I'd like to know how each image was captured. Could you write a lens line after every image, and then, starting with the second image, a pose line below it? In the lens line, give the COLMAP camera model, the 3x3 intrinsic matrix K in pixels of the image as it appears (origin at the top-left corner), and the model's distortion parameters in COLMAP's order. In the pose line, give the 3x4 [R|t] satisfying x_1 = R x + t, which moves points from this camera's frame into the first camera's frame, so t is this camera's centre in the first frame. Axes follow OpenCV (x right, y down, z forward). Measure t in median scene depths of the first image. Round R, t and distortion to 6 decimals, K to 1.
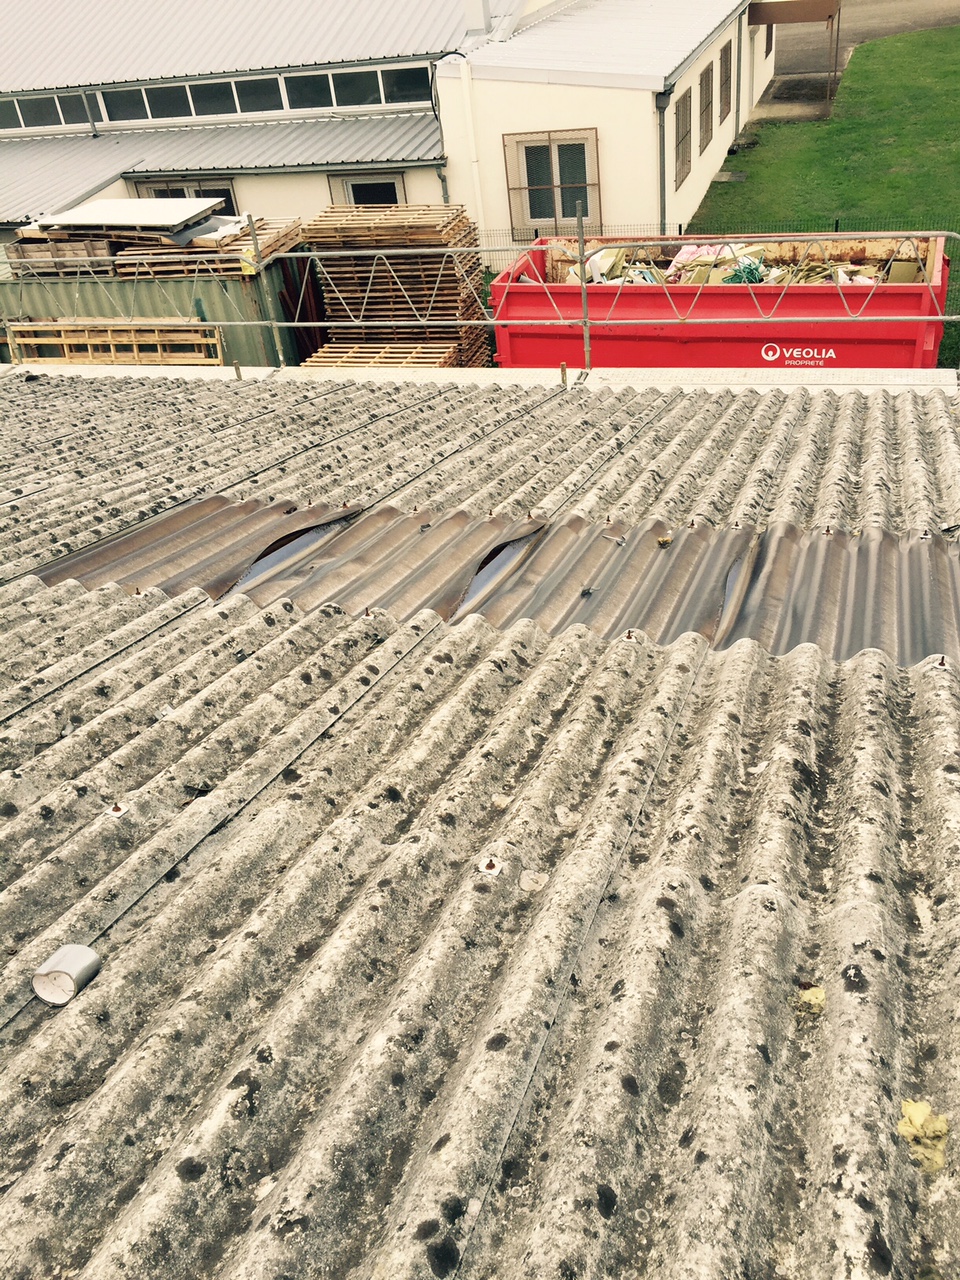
lens RADIAL K [[1086.5, 0, 480.0], [0, 1086.5, 640.0], [0, 0, 1]] dist [0.079623, -0.117077]
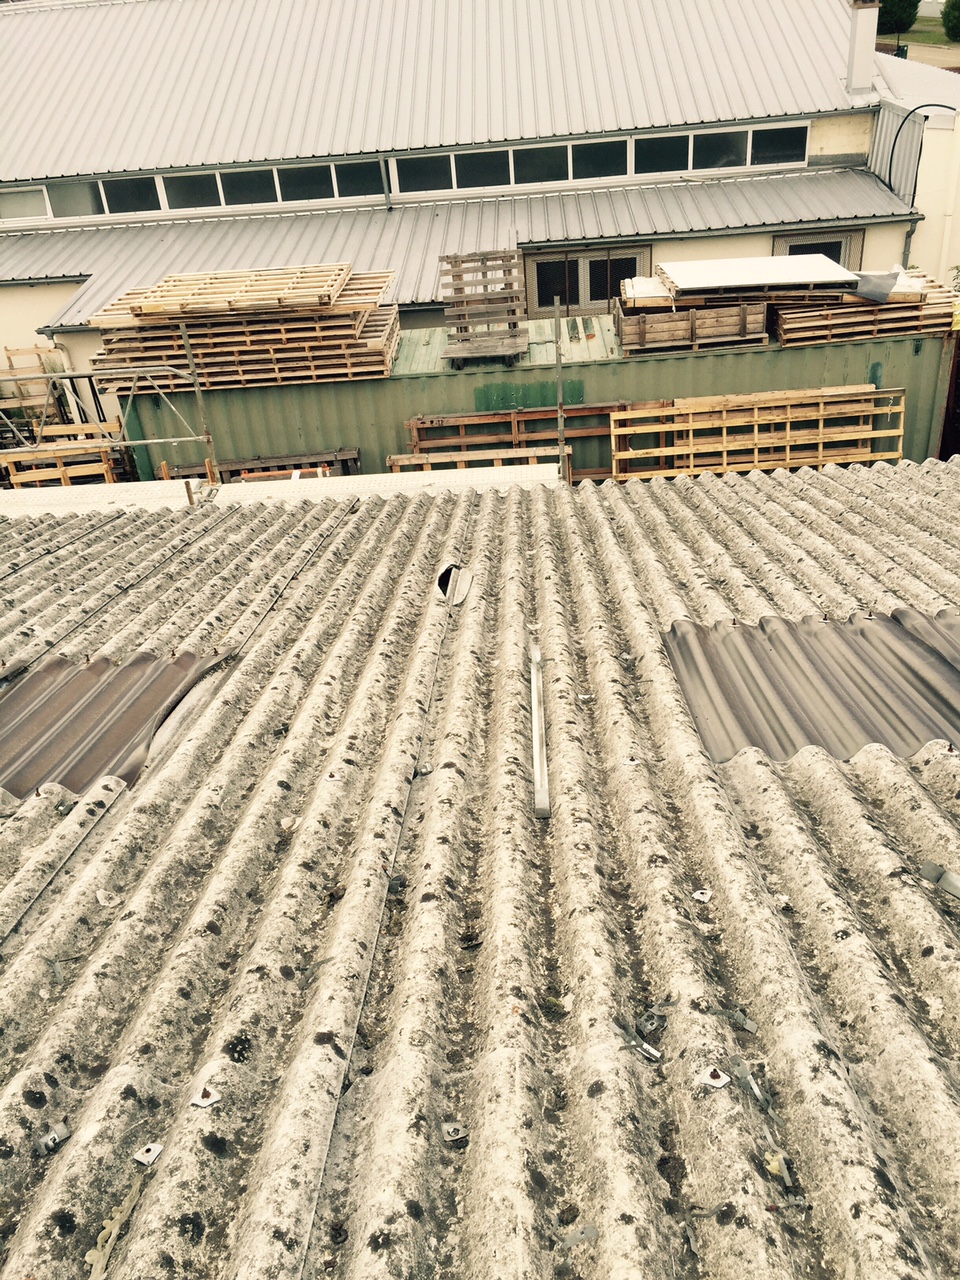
lens RADIAL K [[1198.2, 0, 480.0], [0, 1198.2, 640.0], [0, 0, 1]] dist [-0.013800, -0.015749]
pose [[0.947929, -0.125025, 0.292915, -0.713948], [0.157058, 0.983622, -0.088429, -0.054900], [-0.277062, 0.129829, 0.952041, 0.192896]]
